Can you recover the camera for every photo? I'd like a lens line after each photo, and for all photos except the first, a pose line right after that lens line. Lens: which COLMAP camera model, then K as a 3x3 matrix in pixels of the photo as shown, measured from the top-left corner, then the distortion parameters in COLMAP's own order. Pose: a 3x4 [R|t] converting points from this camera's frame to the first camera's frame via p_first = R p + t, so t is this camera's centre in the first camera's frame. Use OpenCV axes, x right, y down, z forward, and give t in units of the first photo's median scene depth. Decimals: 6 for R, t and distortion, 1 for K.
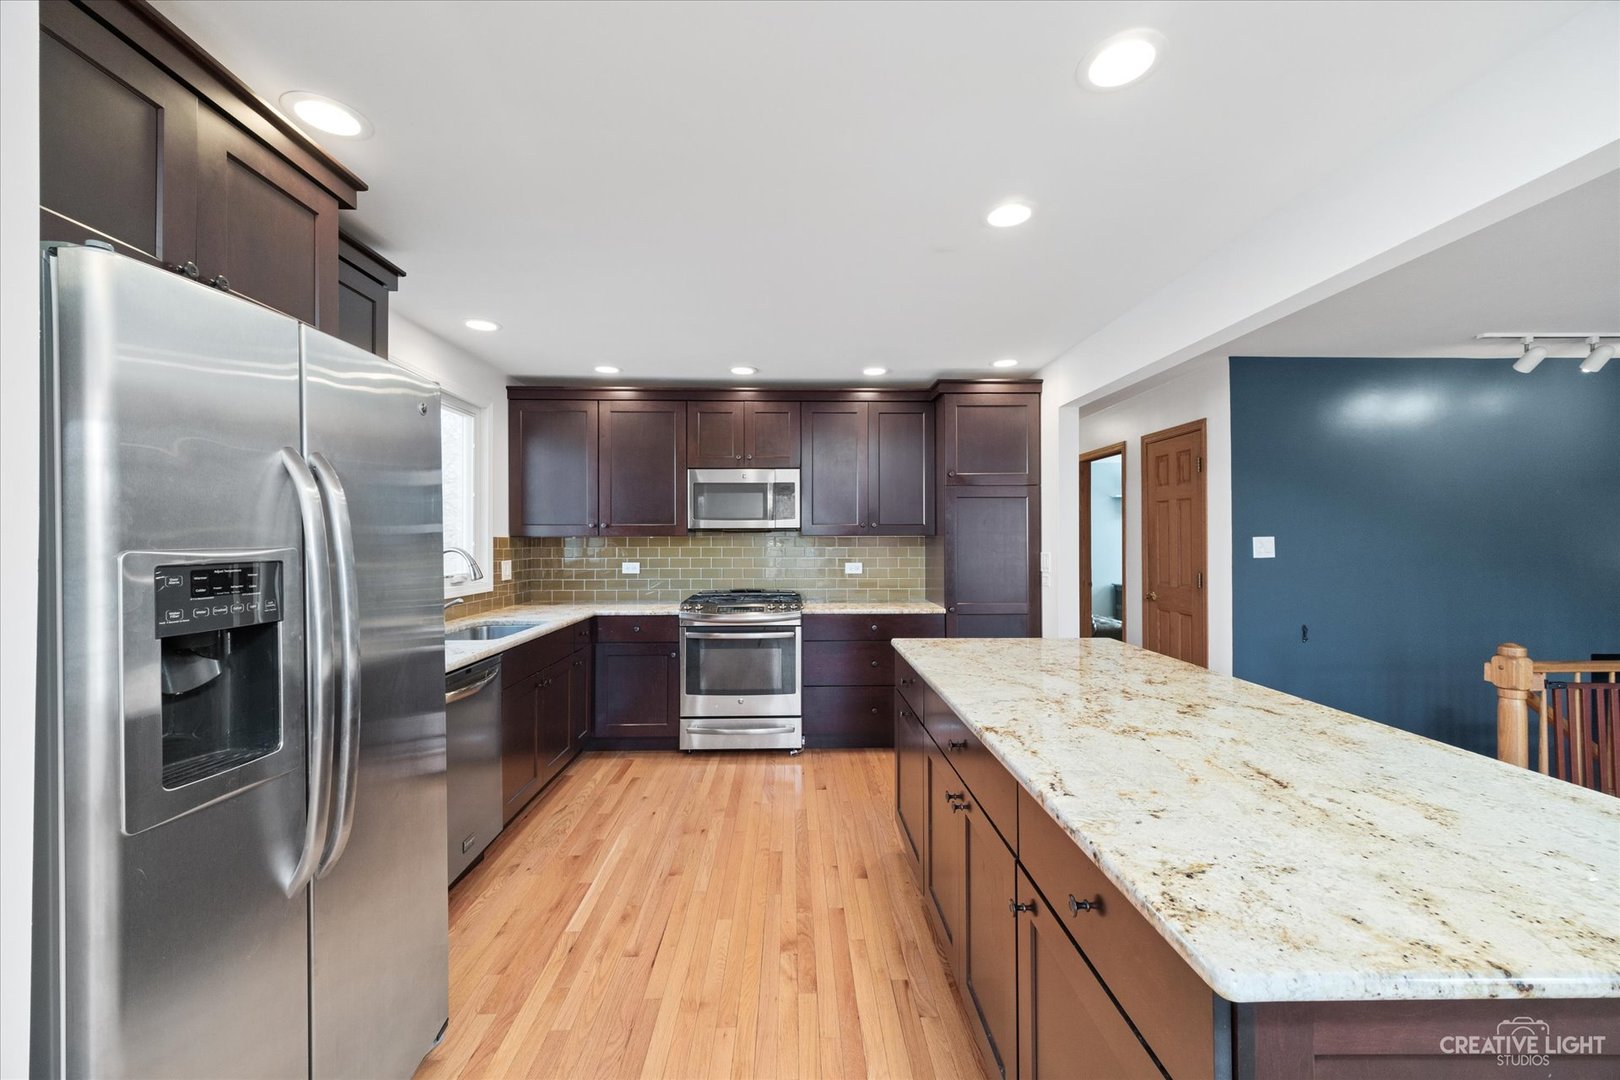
lens RADIAL K [[642.5, 0, 810.0], [0, 642.5, 540.0], [0, 0, 1]] dist [0.001860, 0.000165]
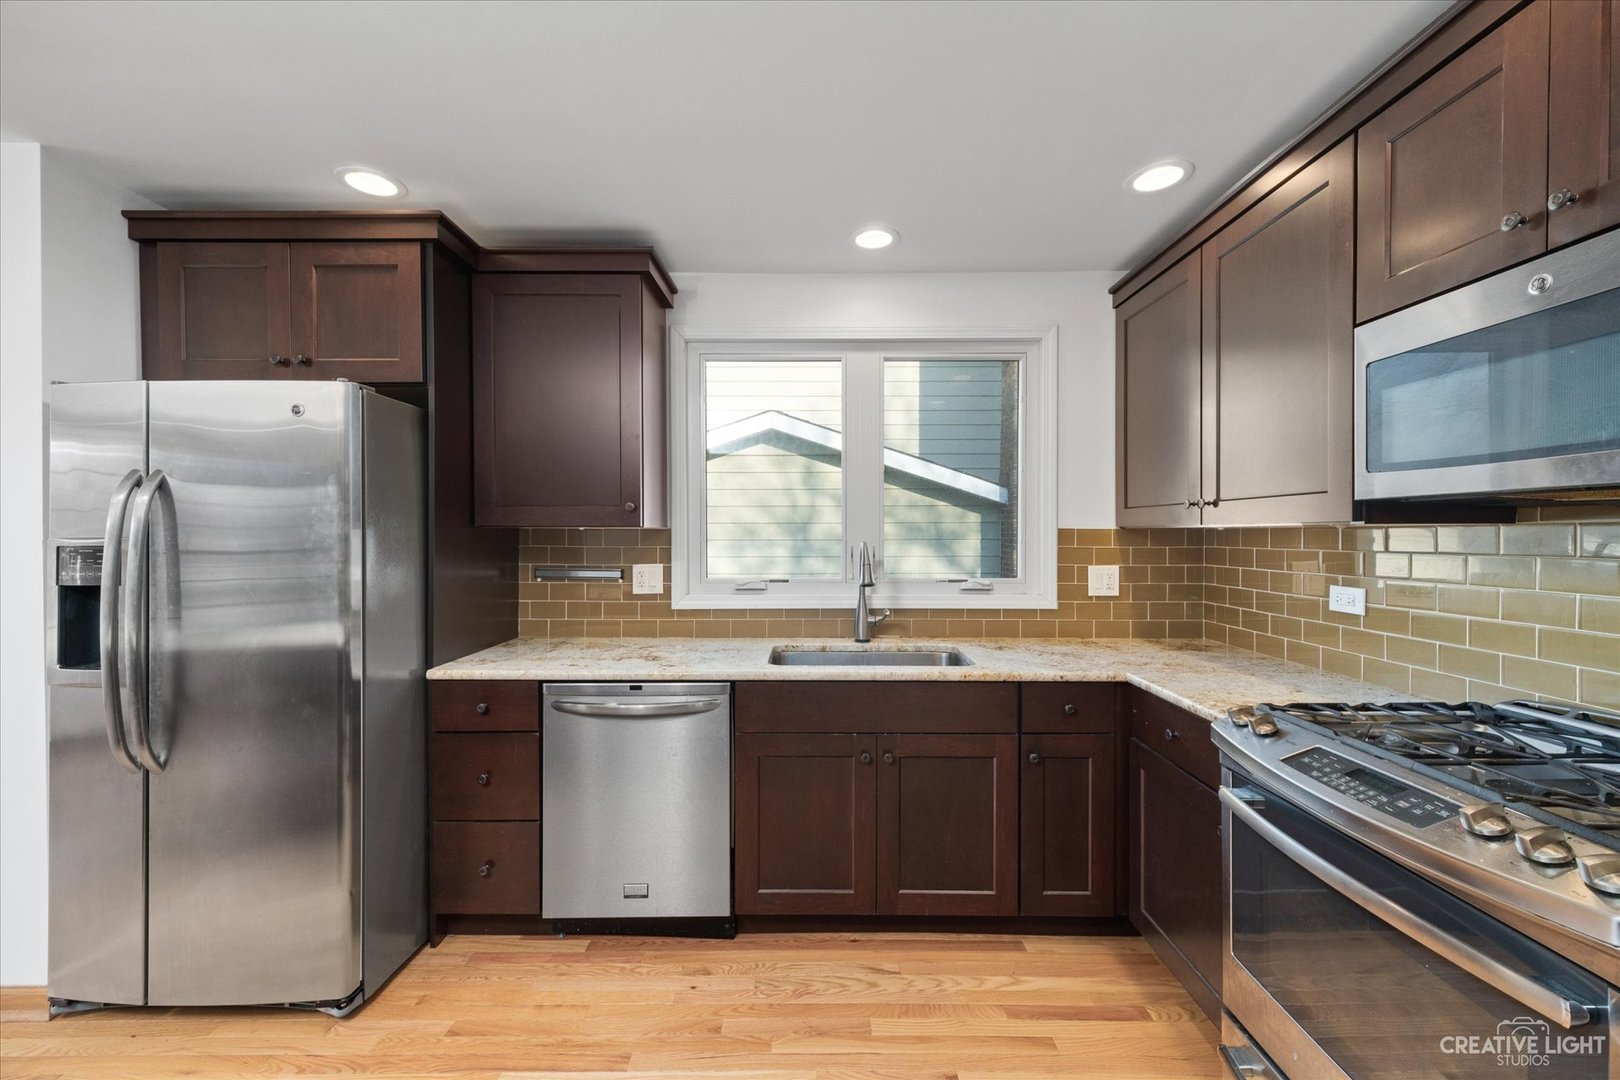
lens RADIAL K [[642.5, 0, 810.0], [0, 642.5, 540.0], [0, 0, 1]] dist [0.001860, 0.000165]
pose [[-0.042189, 0.015389, -0.998991, 0.221225], [-0.000299, 0.999881, 0.015415, -0.002589], [0.999110, 0.000949, -0.042180, 0.941329]]
